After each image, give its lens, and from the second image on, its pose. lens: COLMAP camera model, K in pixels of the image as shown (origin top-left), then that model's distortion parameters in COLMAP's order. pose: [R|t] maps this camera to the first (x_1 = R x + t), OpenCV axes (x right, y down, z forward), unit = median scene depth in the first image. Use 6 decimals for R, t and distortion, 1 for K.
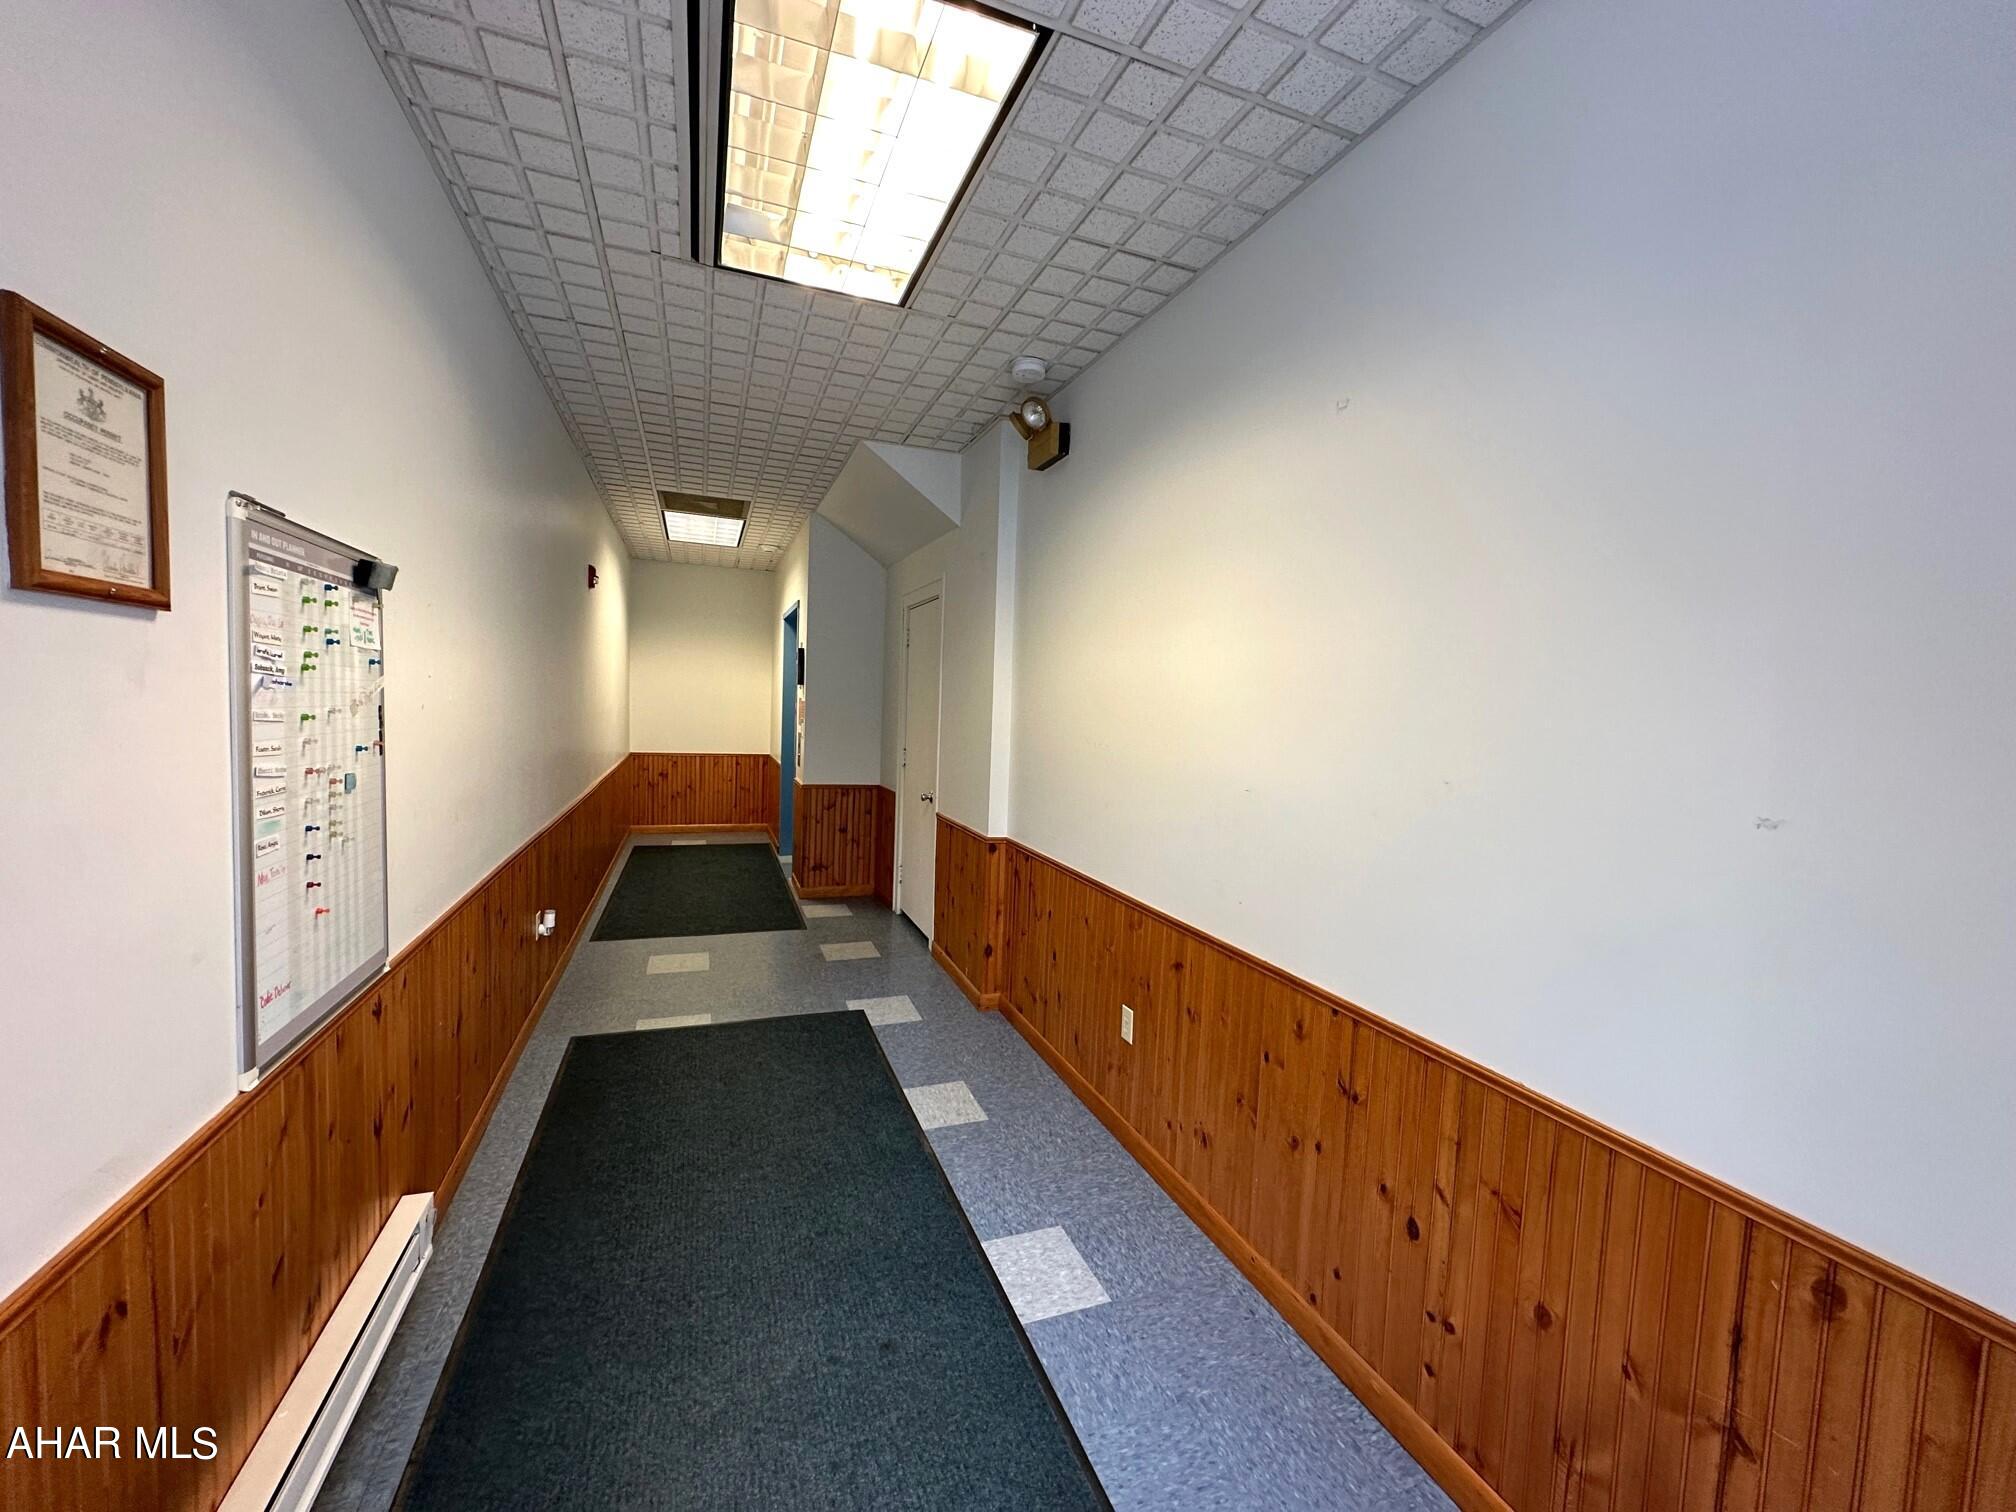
lens RADIAL K [[802.4, 0, 1005.3], [0, 802.4, 755.8], [0, 0, 1]] dist [-0.001001, -0.000215]
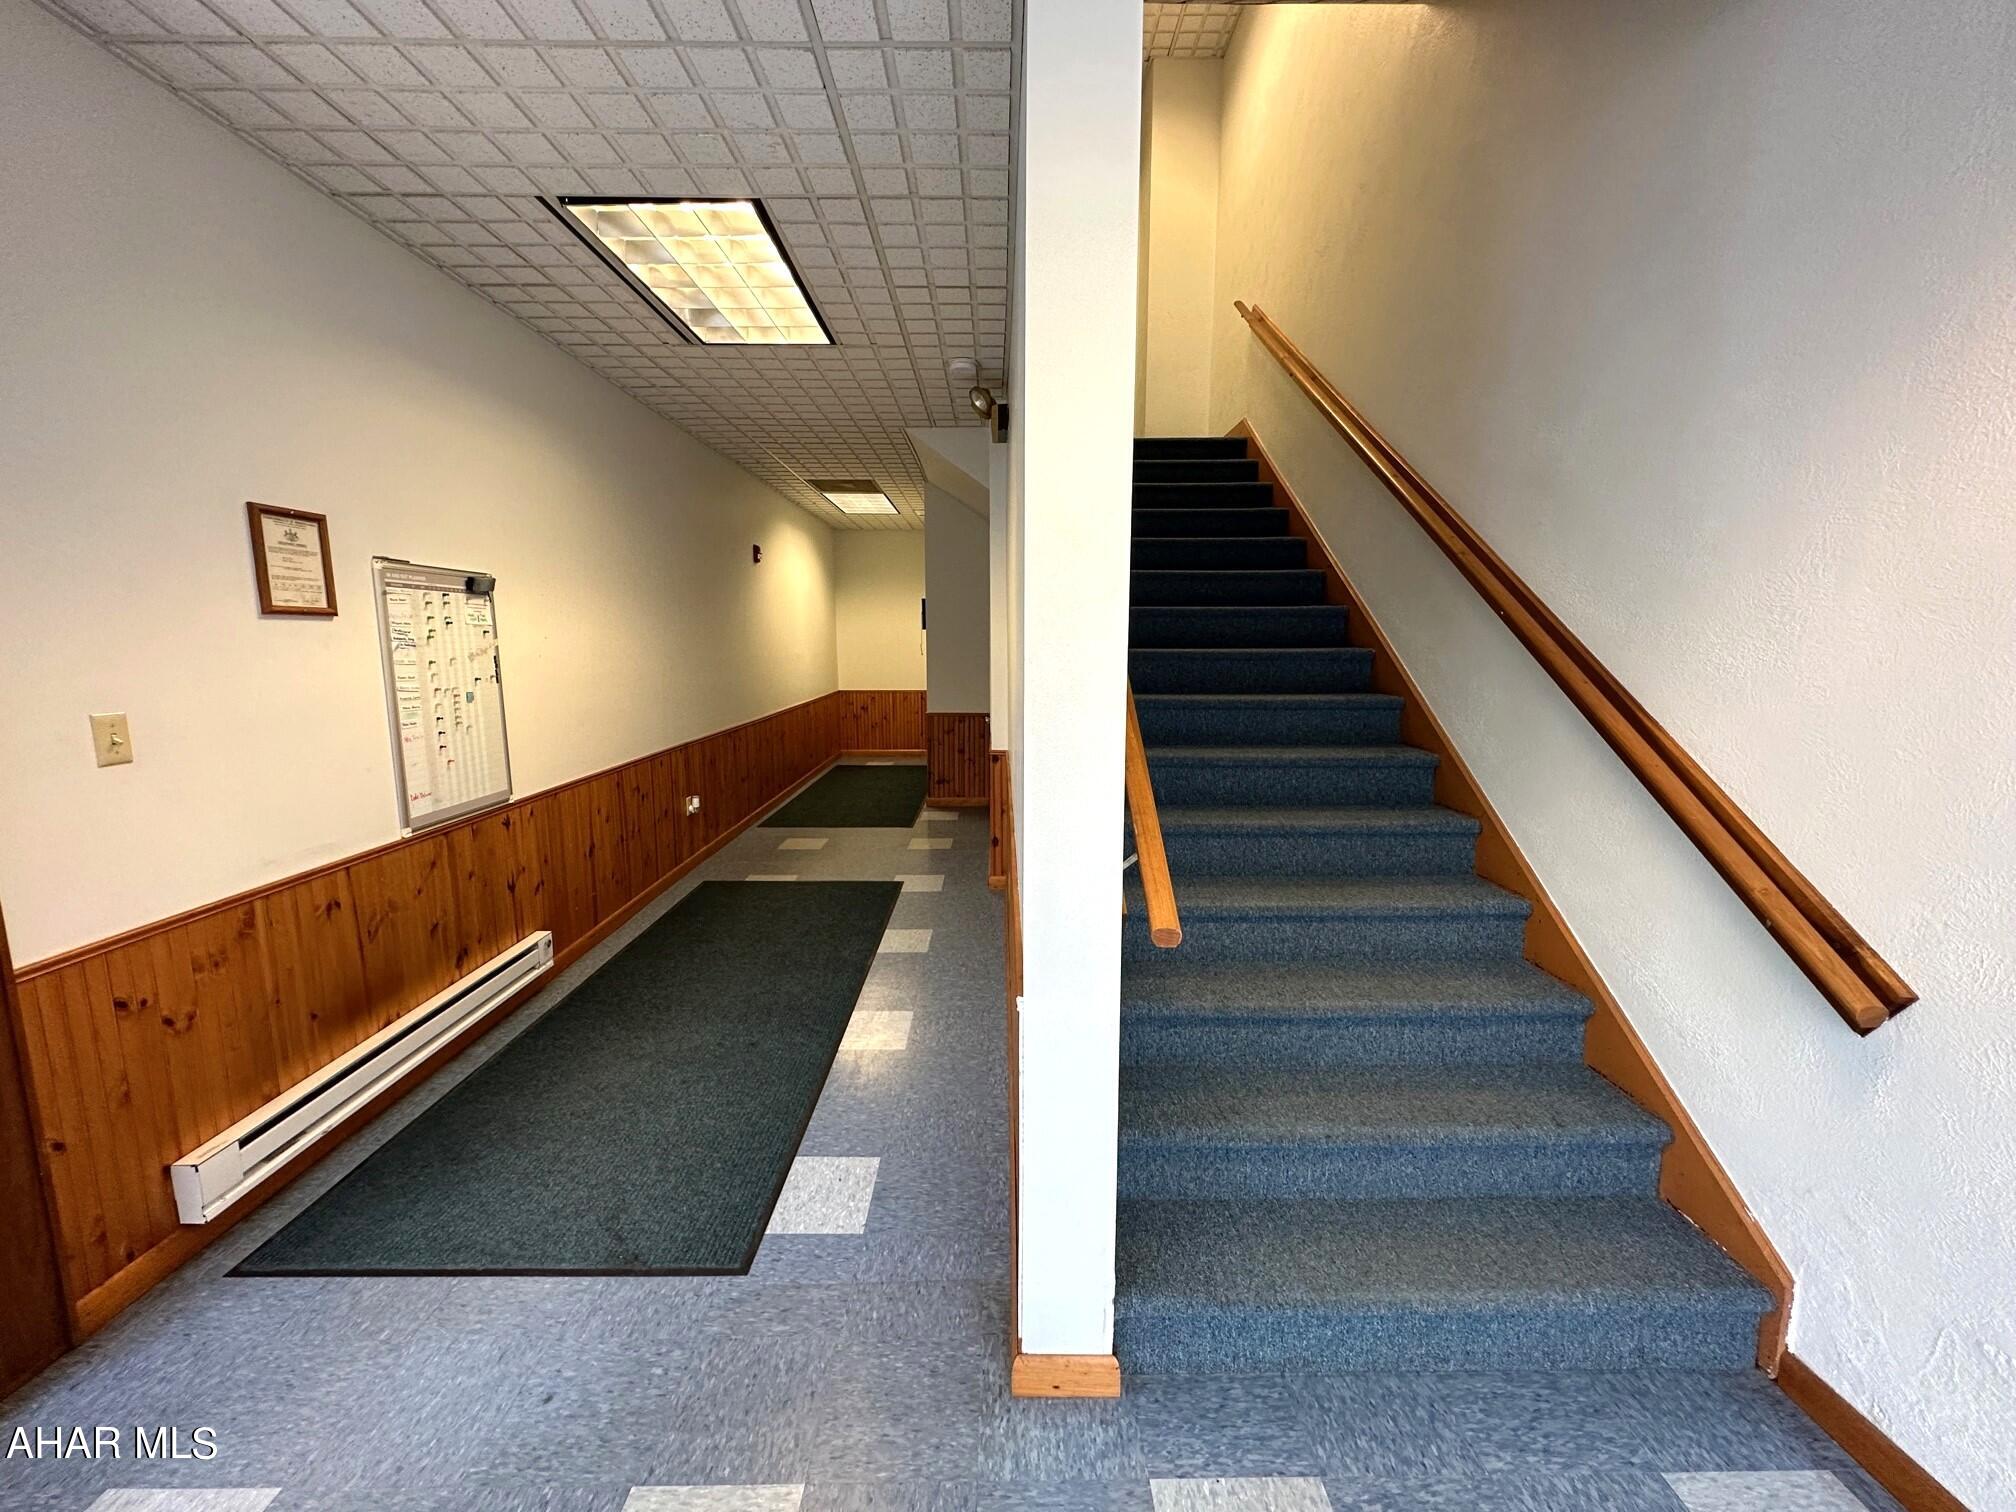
lens RADIAL K [[802.4, 0, 1006.0], [0, 802.4, 758.9], [0, 0, 1]] dist [-0.001001, -0.000215]
pose [[0.936686, 0.014354, -0.349877, 1.015102], [0.013292, 0.996982, 0.076487, 0.050310], [0.349919, -0.076295, 0.933668, -0.331817]]
